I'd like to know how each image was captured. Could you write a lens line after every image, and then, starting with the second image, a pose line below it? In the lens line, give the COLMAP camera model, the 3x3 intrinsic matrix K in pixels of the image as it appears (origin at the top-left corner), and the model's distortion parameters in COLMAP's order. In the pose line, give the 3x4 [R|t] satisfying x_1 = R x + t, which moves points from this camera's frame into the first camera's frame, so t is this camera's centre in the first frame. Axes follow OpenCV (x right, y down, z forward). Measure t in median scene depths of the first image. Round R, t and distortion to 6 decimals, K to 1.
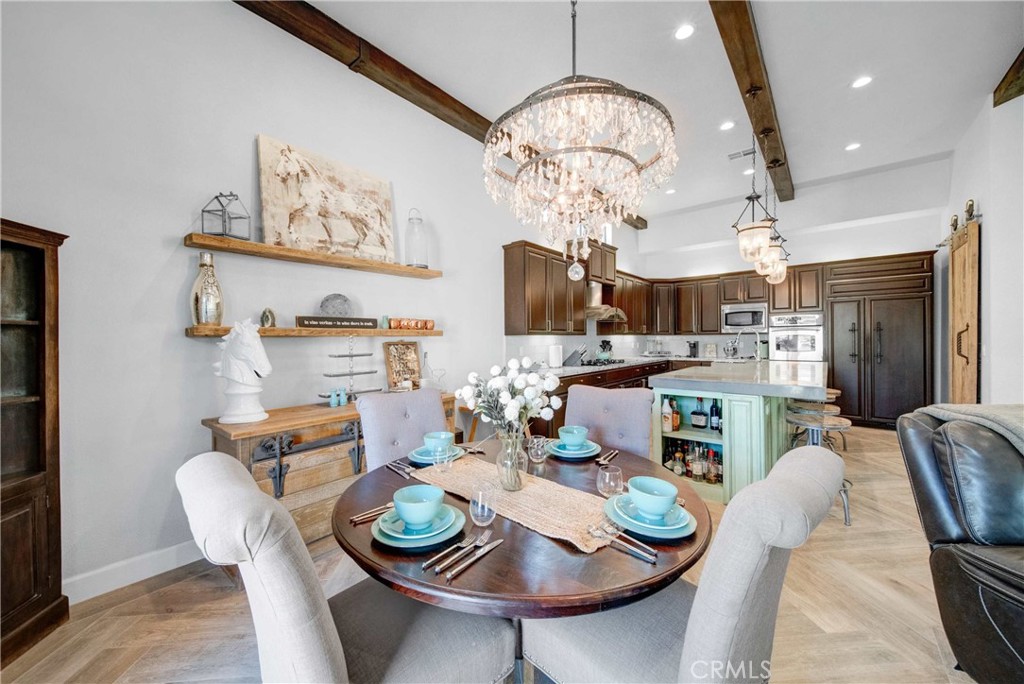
lens RADIAL K [[370.0, 0, 508.9], [0, 370.0, 344.8], [0, 0, 1]] dist [-0.000016, -0.000297]
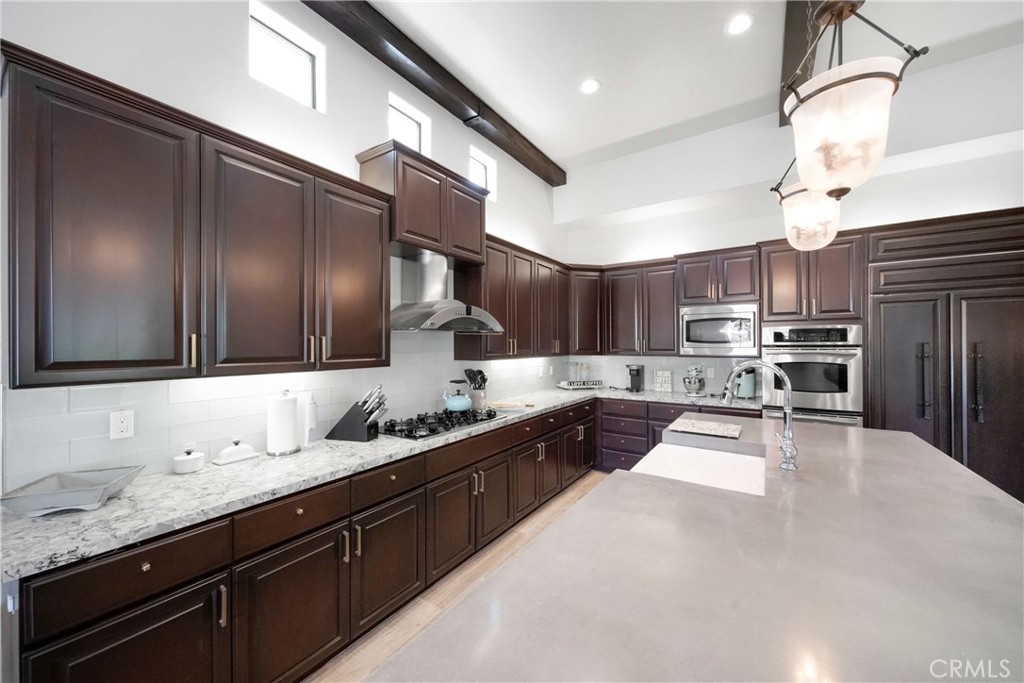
lens RADIAL K [[370.0, 0, 508.9], [0, 370.0, 344.3], [0, 0, 1]] dist [-0.000016, -0.000297]
pose [[0.994610, 0.008599, 0.103326, 0.258082], [-0.006714, 0.999805, -0.018578, -0.037477], [-0.103466, 0.017784, 0.994474, 0.470454]]
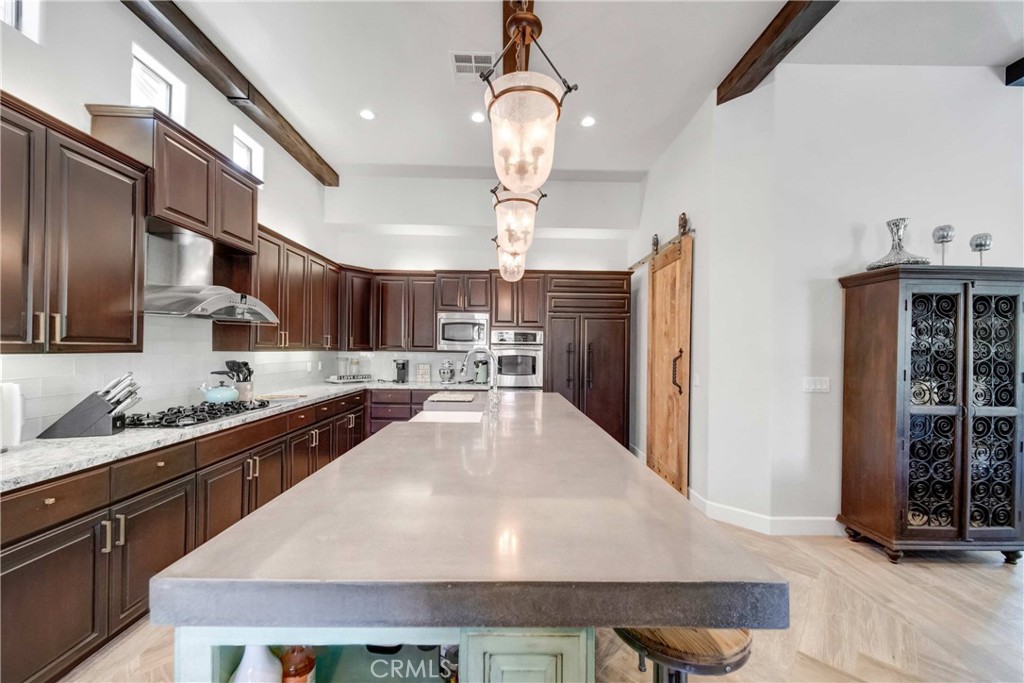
lens RADIAL K [[373.9, 0, 509.8], [0, 373.9, 351.3], [0, 0, 1]] dist [0.000599, -0.000011]
pose [[0.747514, 0.018091, 0.663999, 0.201799], [-0.010201, 0.999824, -0.015757, -0.020502], [-0.664167, 0.005005, 0.747567, 0.371370]]
